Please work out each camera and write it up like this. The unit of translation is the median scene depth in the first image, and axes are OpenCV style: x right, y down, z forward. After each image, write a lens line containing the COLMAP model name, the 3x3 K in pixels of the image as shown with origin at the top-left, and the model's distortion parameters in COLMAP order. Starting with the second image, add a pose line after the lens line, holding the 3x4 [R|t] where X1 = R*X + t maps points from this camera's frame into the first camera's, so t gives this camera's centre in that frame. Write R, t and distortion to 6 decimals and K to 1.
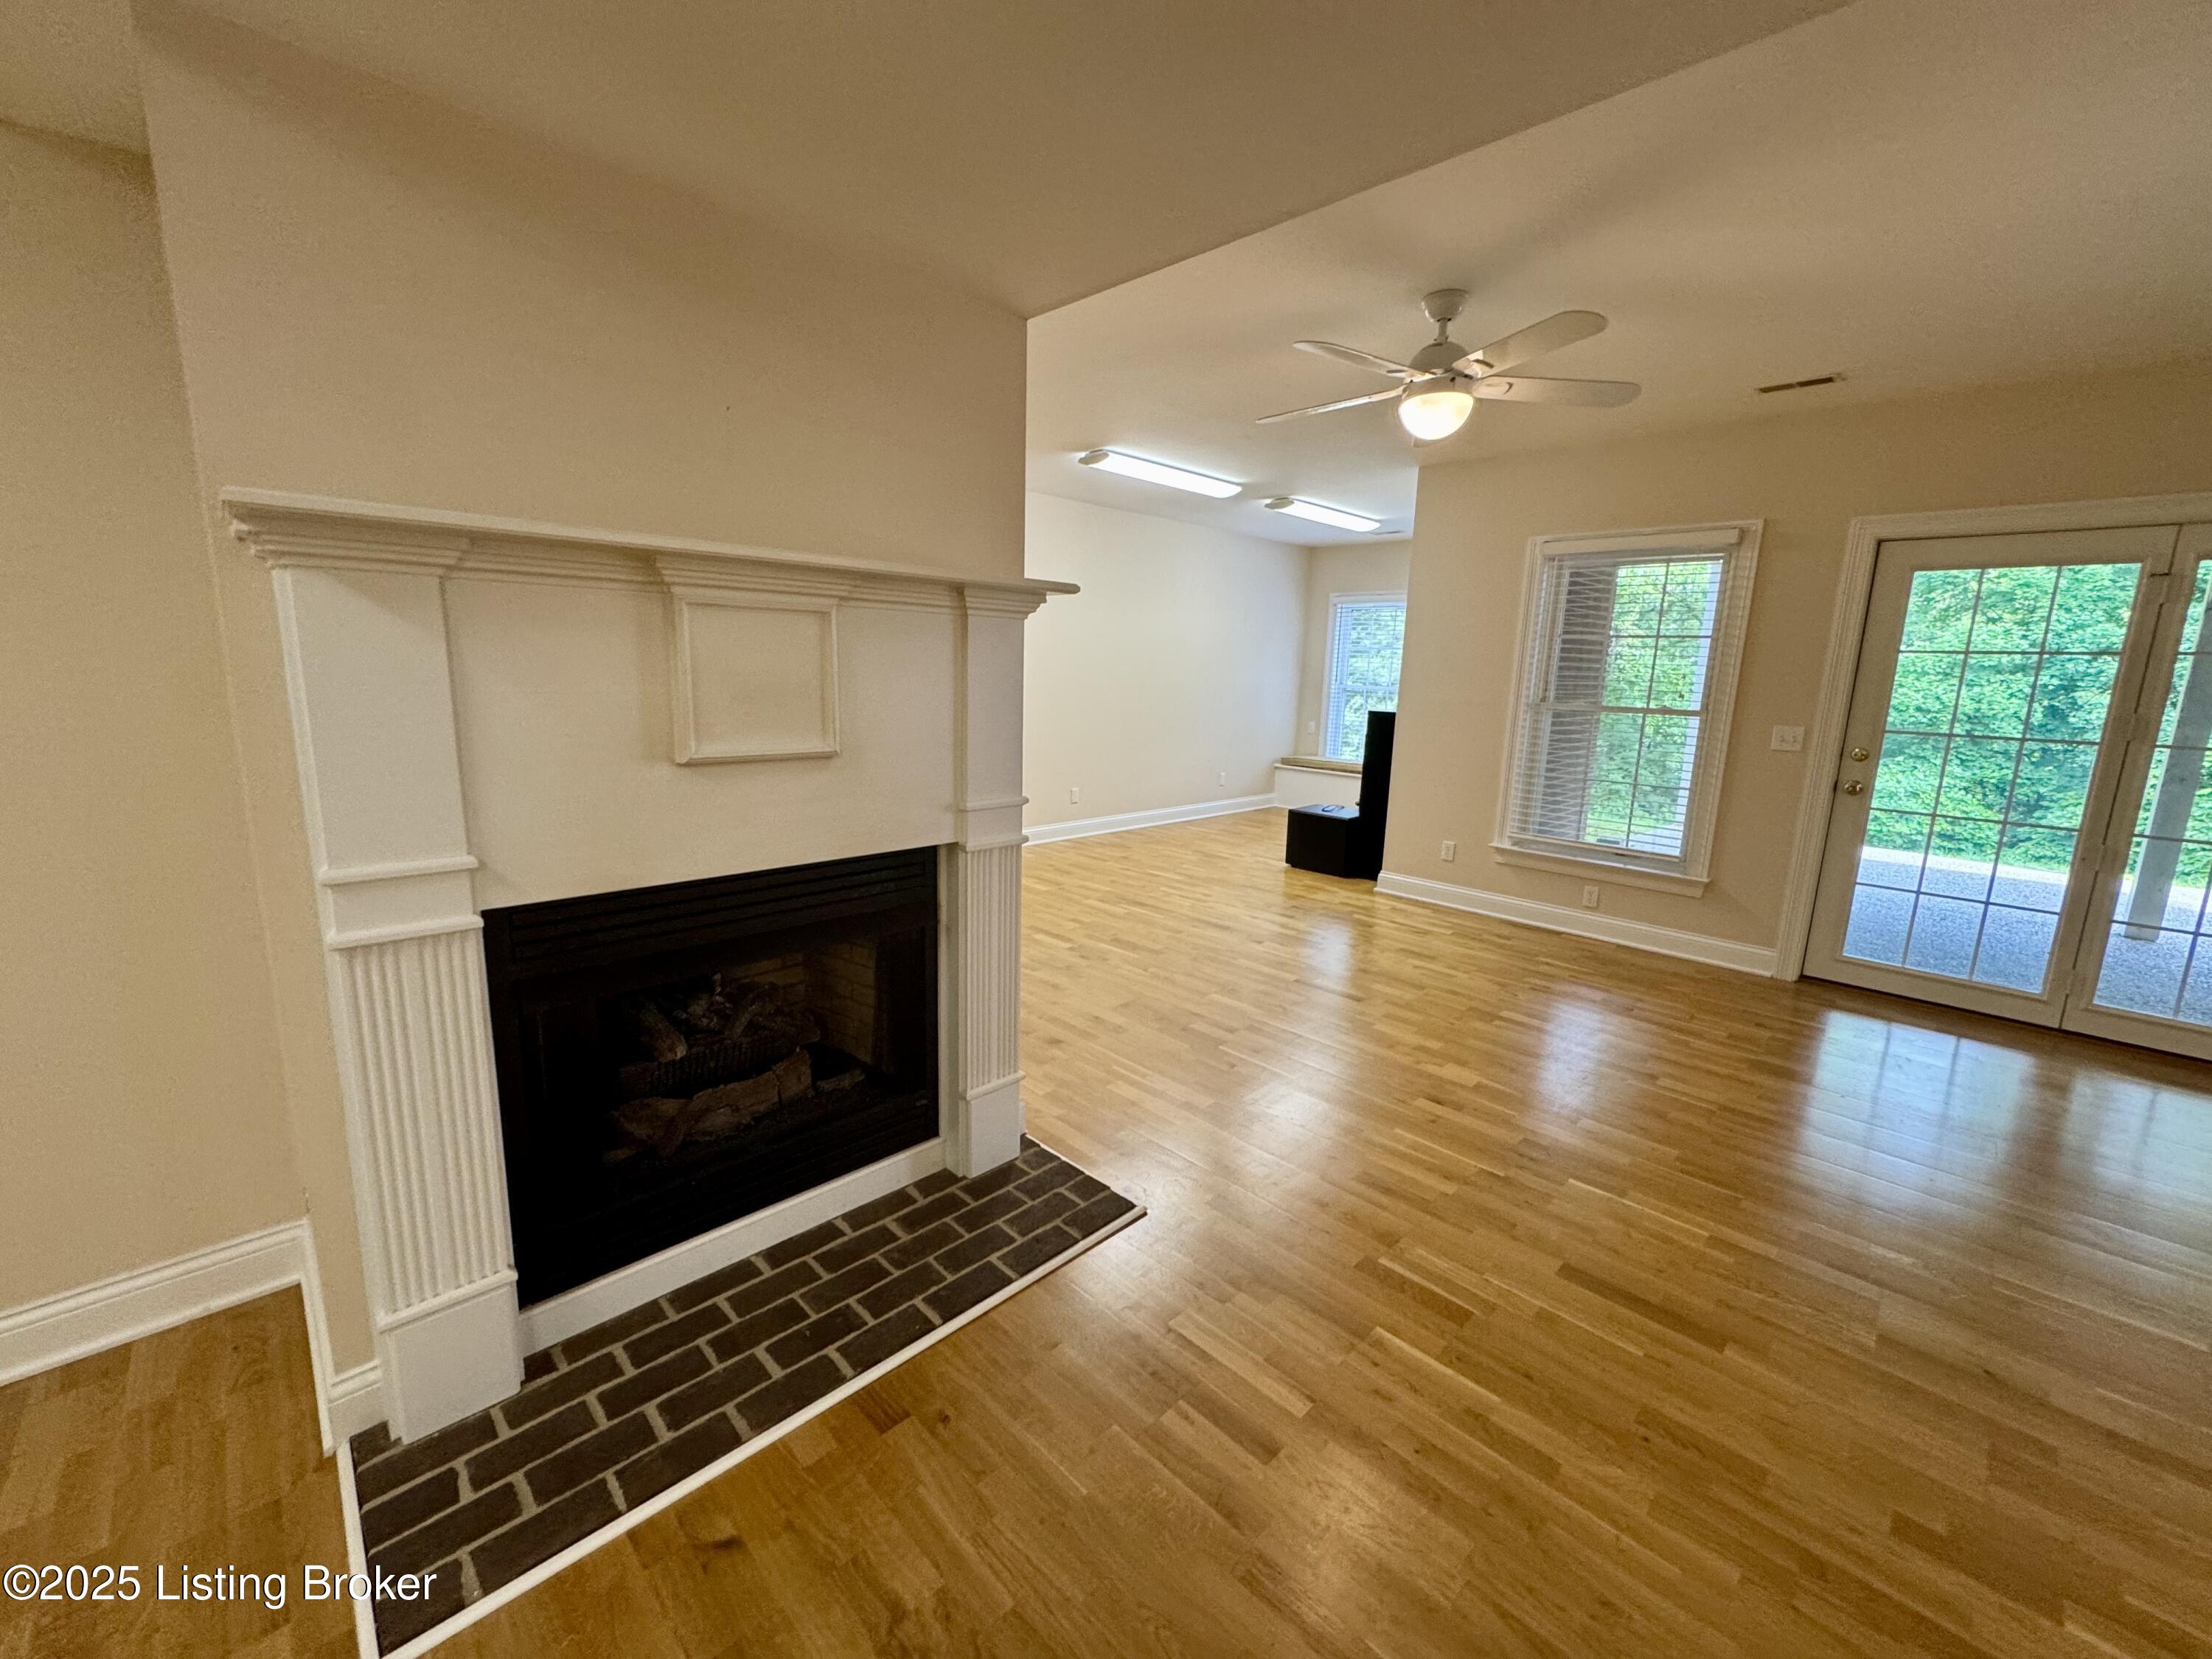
lens RADIAL K [[881.4, 0, 1099.8], [0, 881.4, 825.8], [0, 0, 1]] dist [-0.002671, 0.000560]
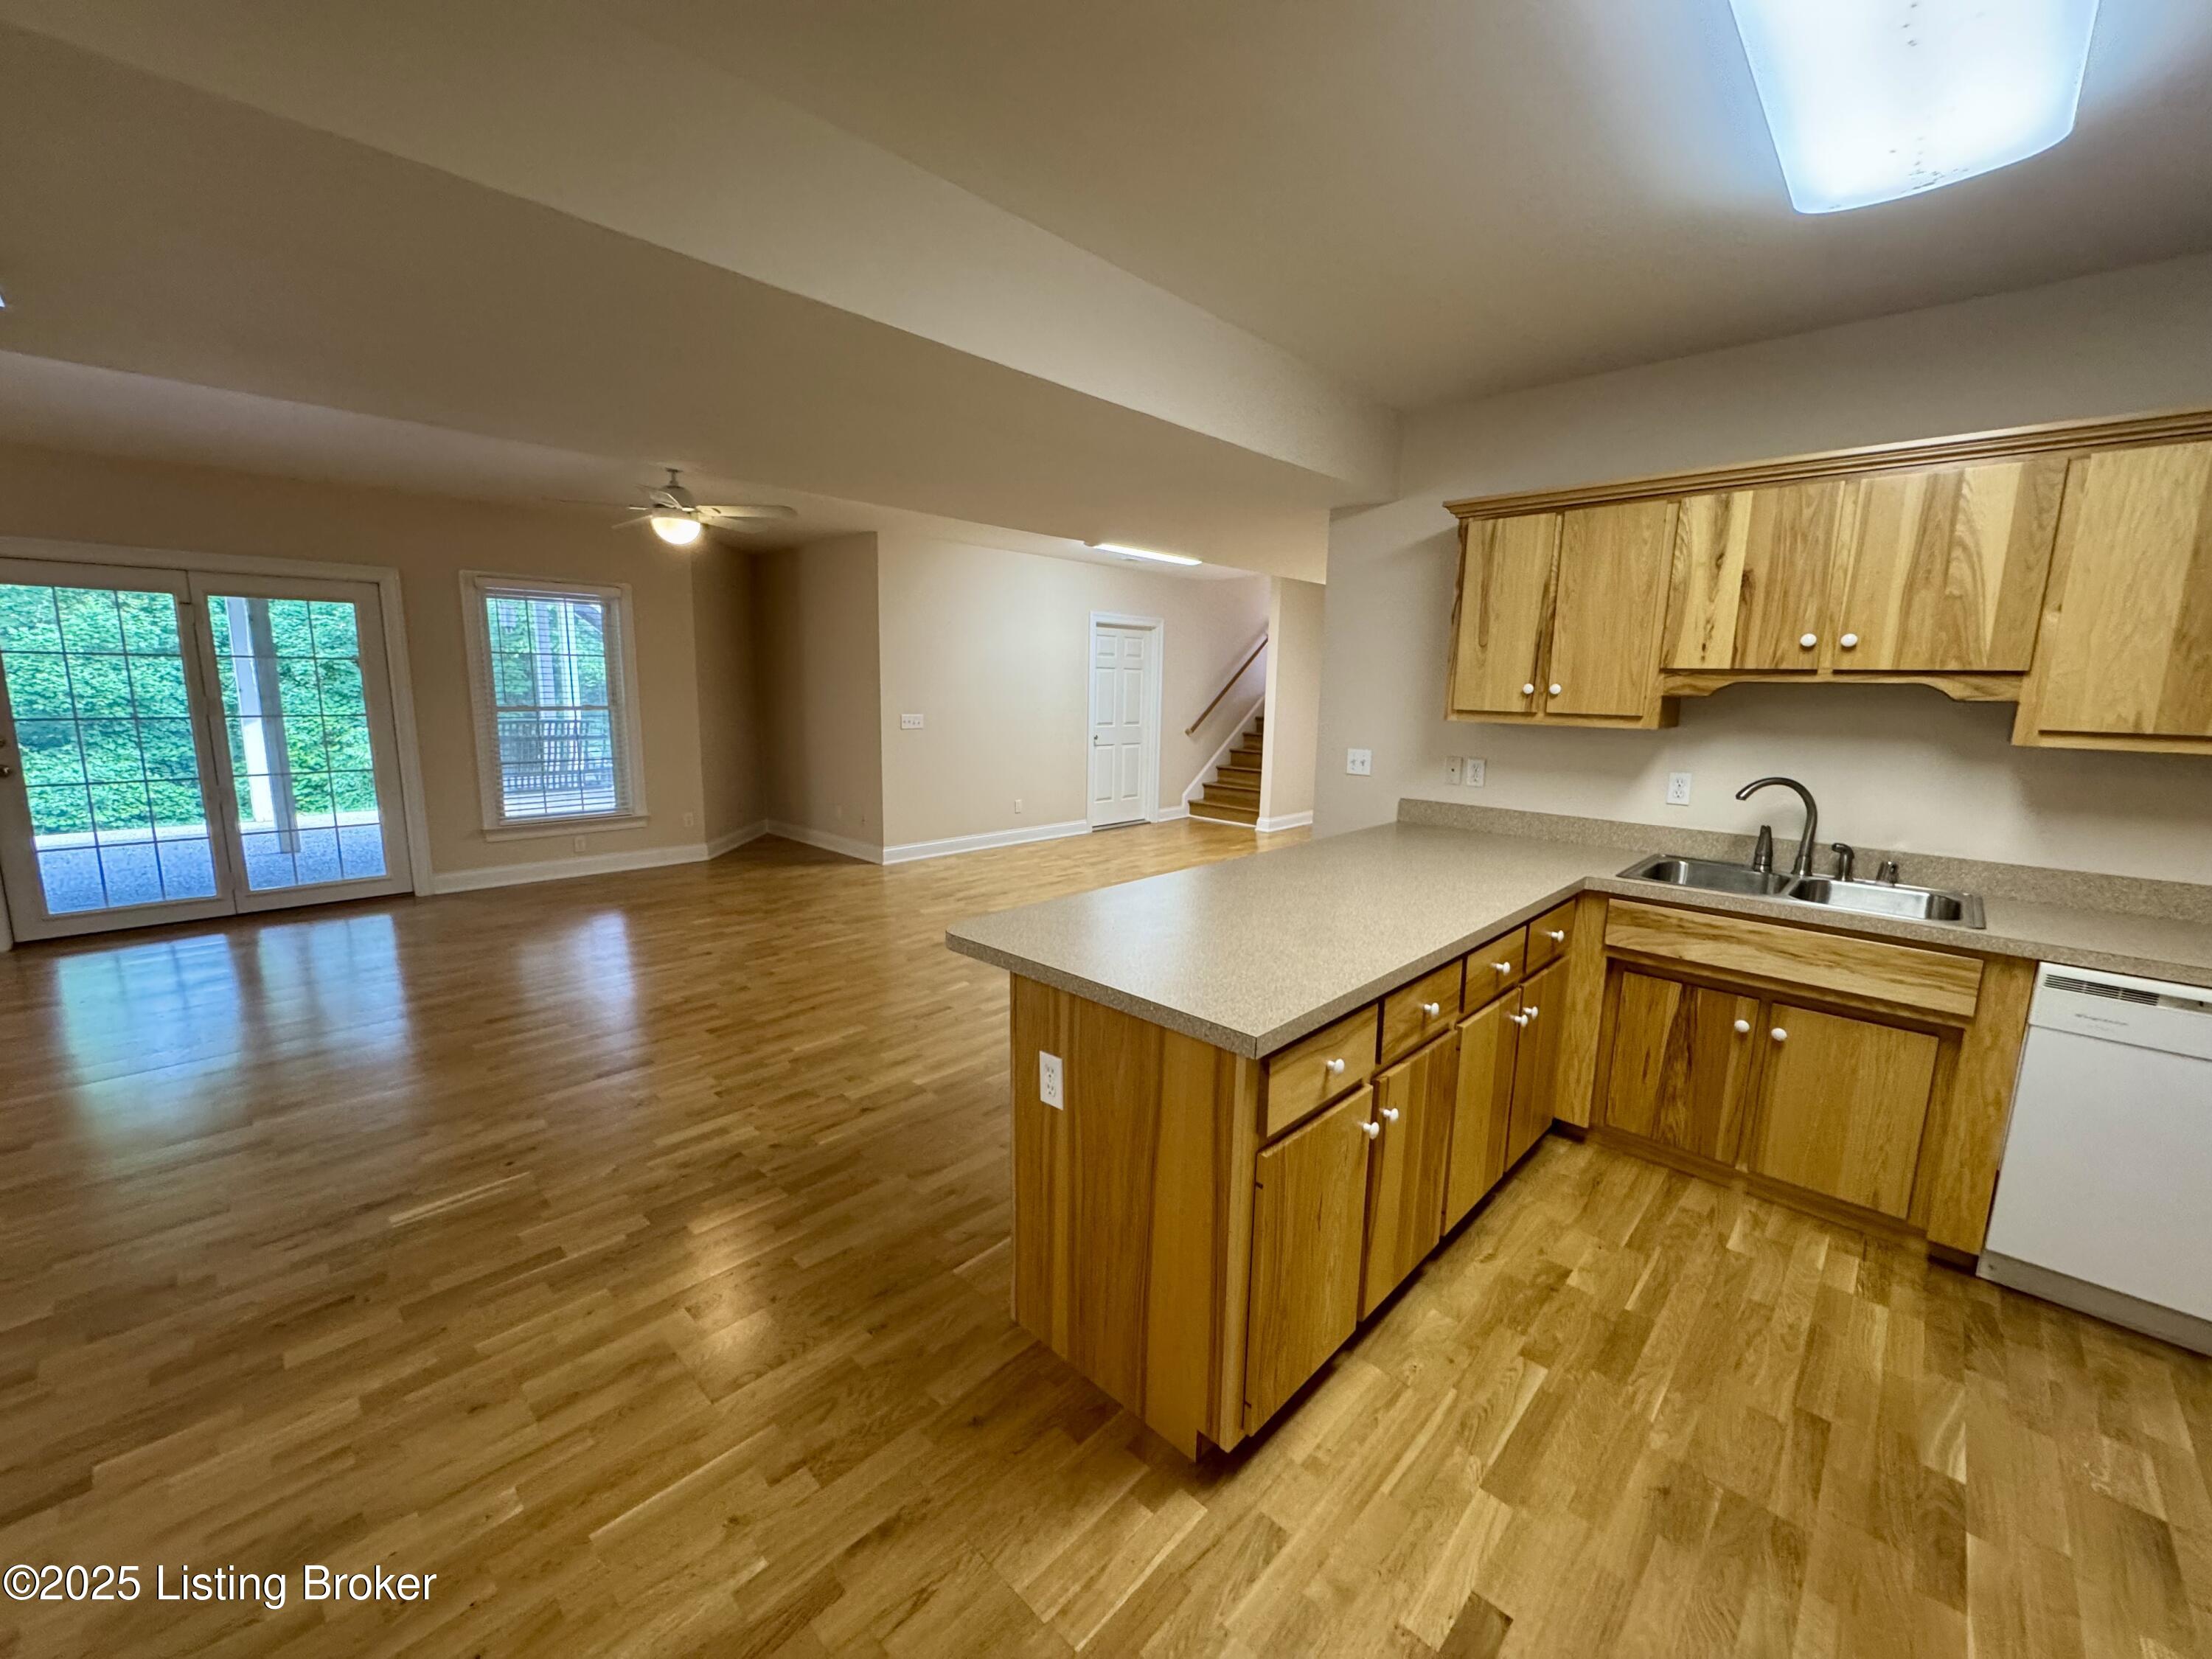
lens RADIAL K [[881.4, 0, 1099.8], [0, 881.4, 825.4], [0, 0, 1]] dist [-0.002671, 0.000560]
pose [[-0.028794, -0.188648, 0.981622, -0.346456], [0.167205, 0.967284, 0.190797, 0.050498], [-0.985502, 0.169626, 0.003691, -0.433463]]
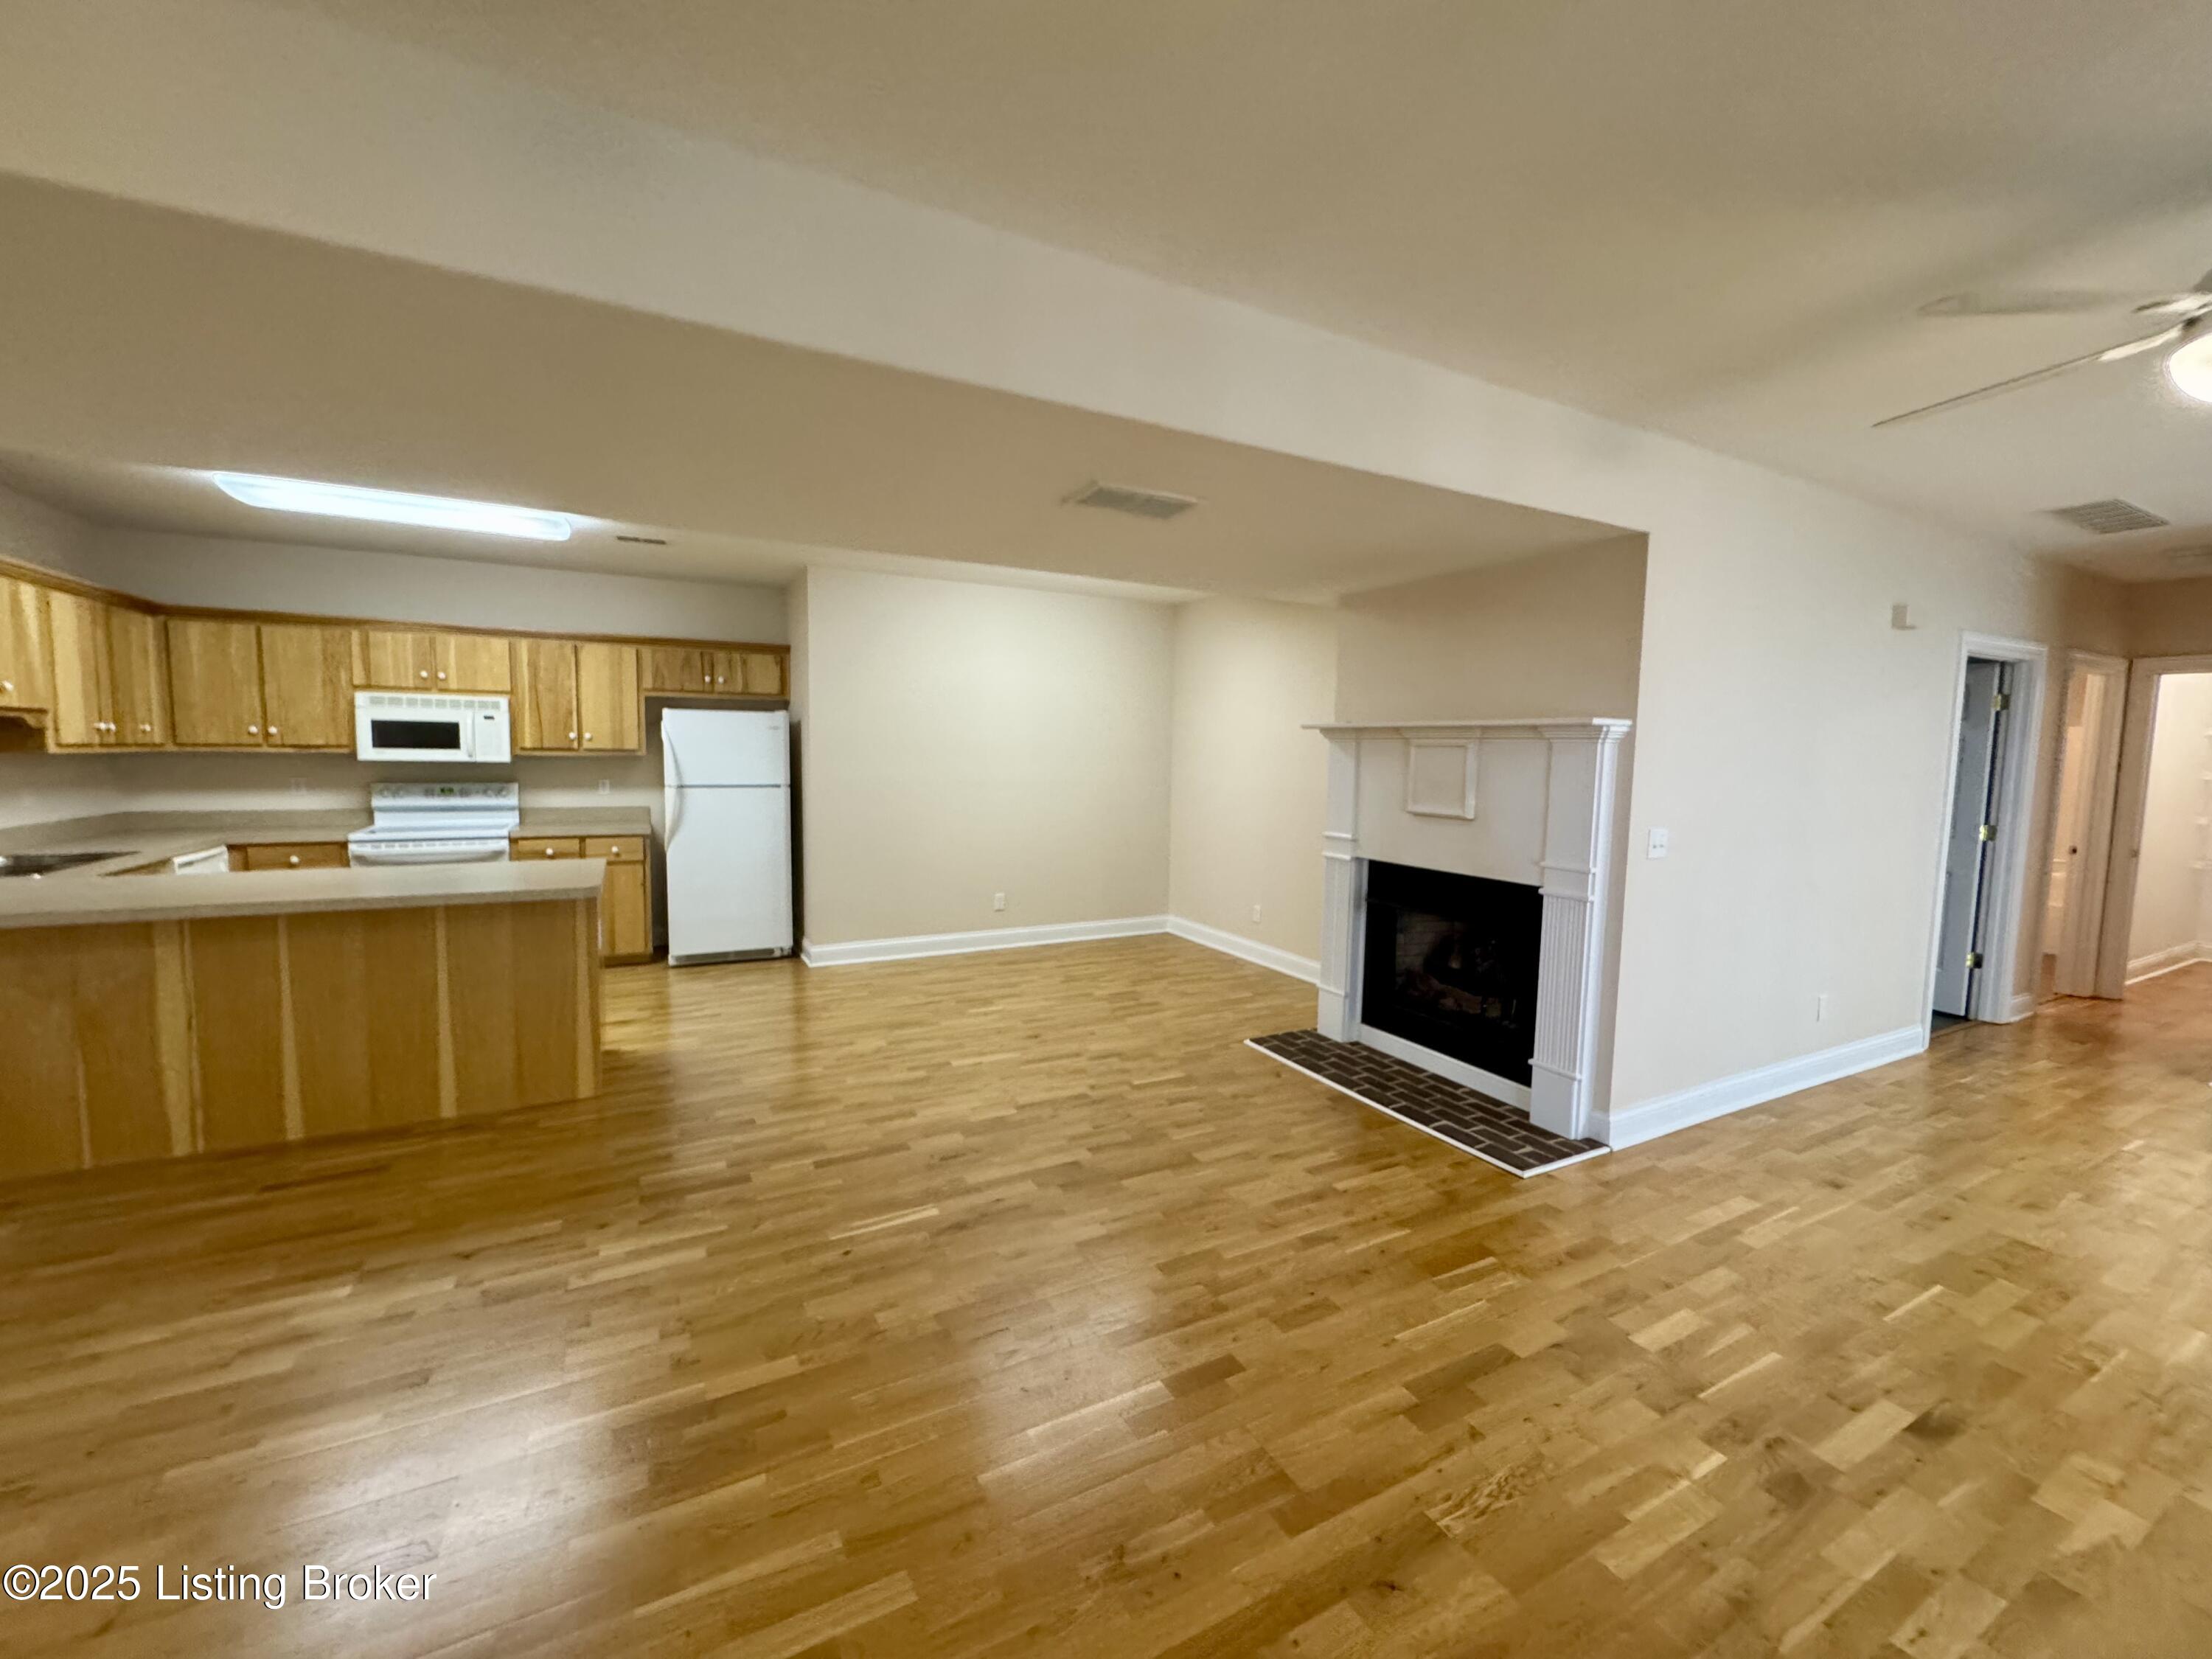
lens RADIAL K [[881.4, 0, 1103.9], [0, 881.4, 823.6], [0, 0, 1]] dist [-0.002671, 0.000560]
pose [[-0.278917, 0.047635, -0.959133, 0.929097], [-0.200836, 0.973789, 0.106766, -0.060674], [0.939079, 0.222407, -0.262040, 0.400360]]
